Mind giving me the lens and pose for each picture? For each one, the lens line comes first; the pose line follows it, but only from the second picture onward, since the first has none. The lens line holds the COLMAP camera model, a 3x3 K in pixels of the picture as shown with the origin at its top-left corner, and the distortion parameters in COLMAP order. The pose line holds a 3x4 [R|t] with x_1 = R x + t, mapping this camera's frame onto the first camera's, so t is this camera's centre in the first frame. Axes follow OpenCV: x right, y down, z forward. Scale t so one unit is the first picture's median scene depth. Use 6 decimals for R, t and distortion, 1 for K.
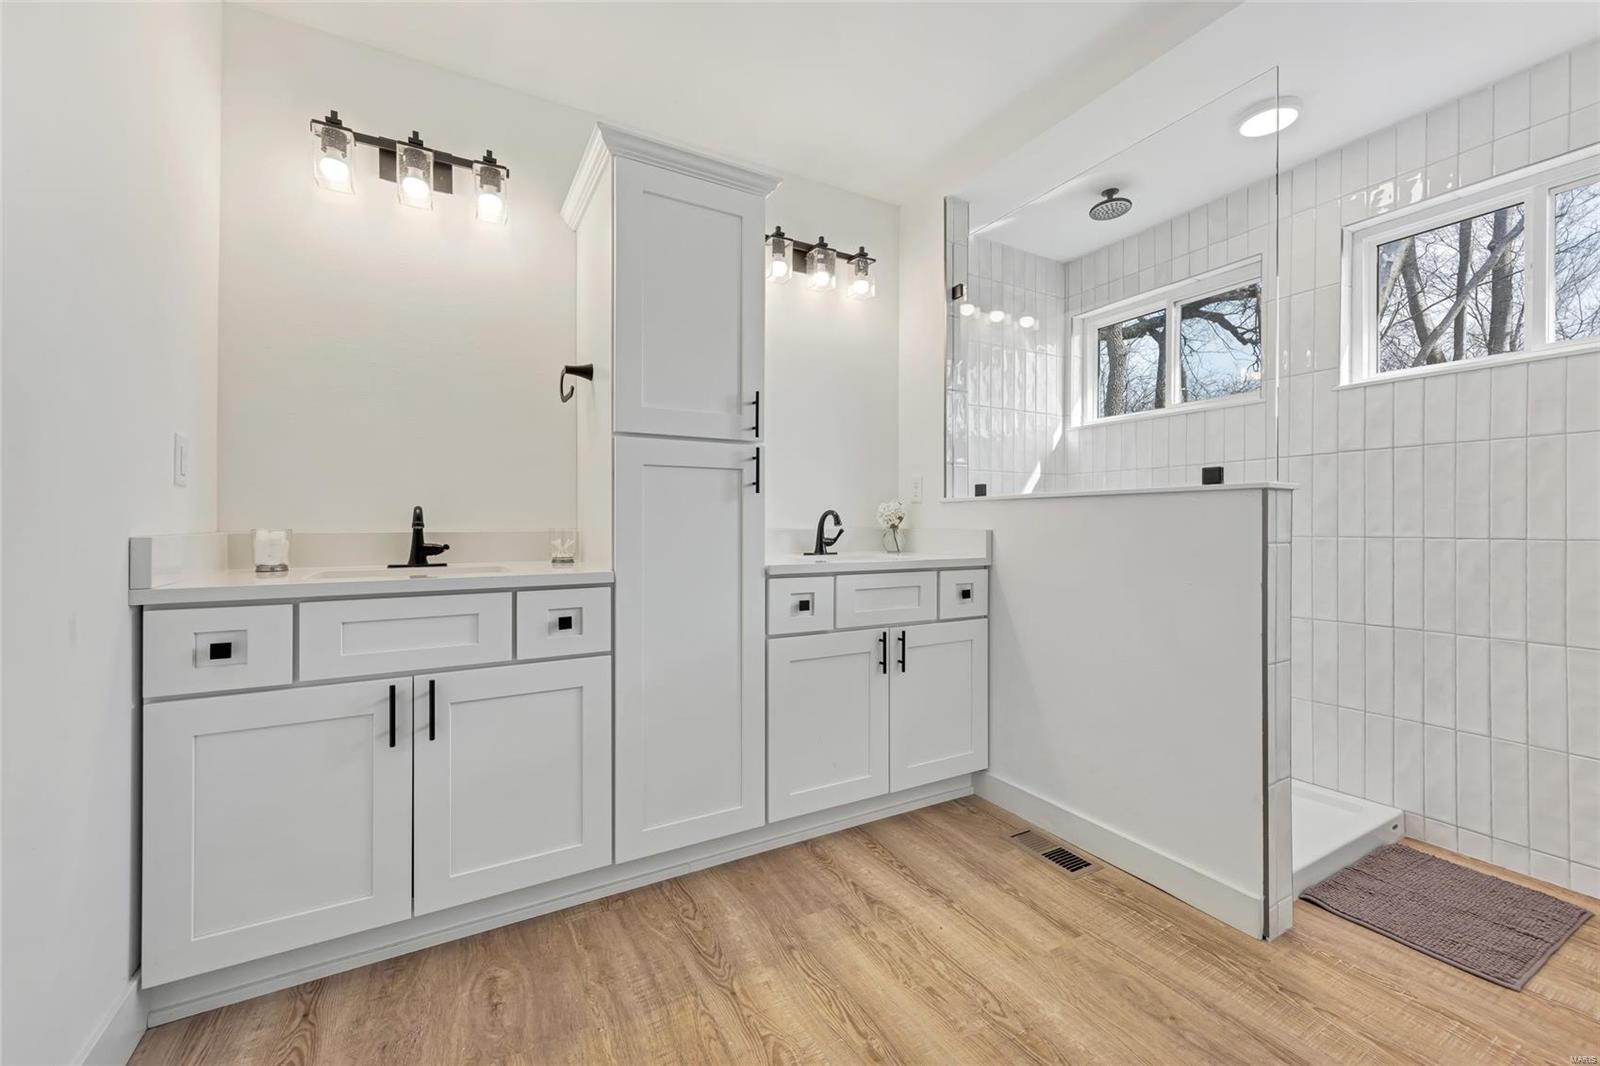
lens RADIAL K [[644.9, 0, 804.4], [0, 644.9, 523.2], [0, 0, 1]] dist [0.005767, 0.000334]
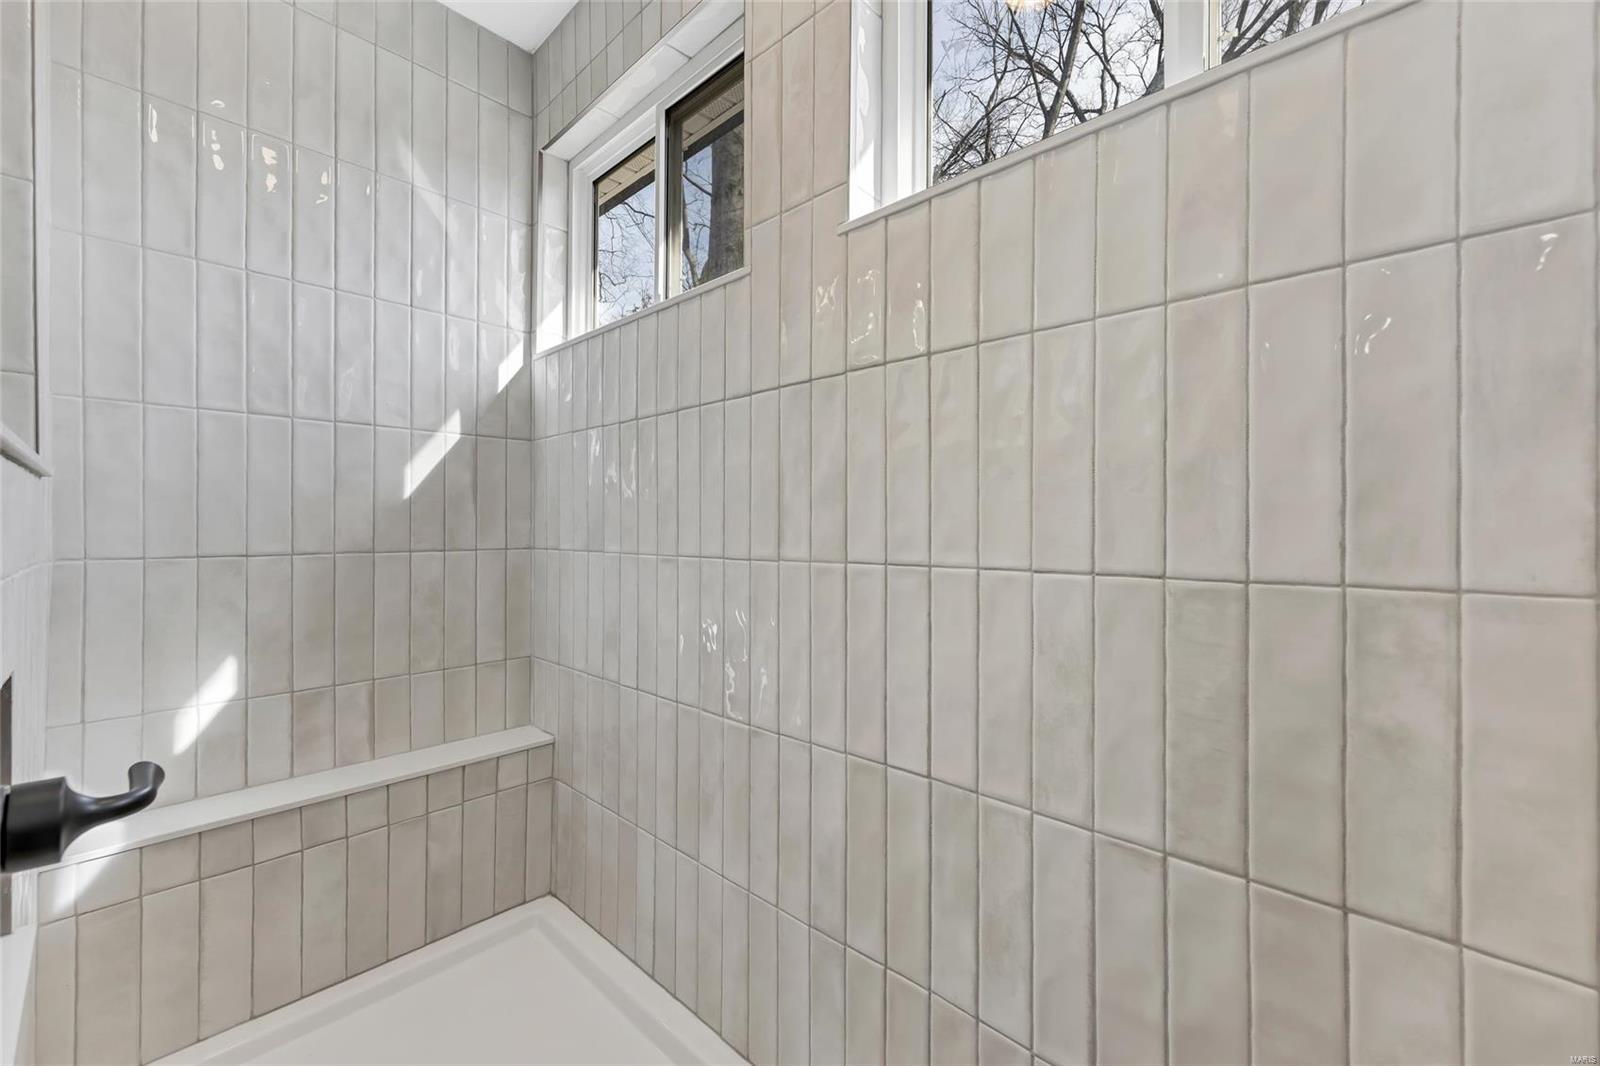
lens RADIAL K [[644.9, 0, 808.4], [0, 644.9, 524.9], [0, 0, 1]] dist [0.005767, 0.000334]
pose [[0.951460, -0.000031, 0.307774, 0.690720], [-0.000086, 1.000000, 0.000366, -0.005319], [-0.307774, -0.000375, 0.951460, 0.610598]]
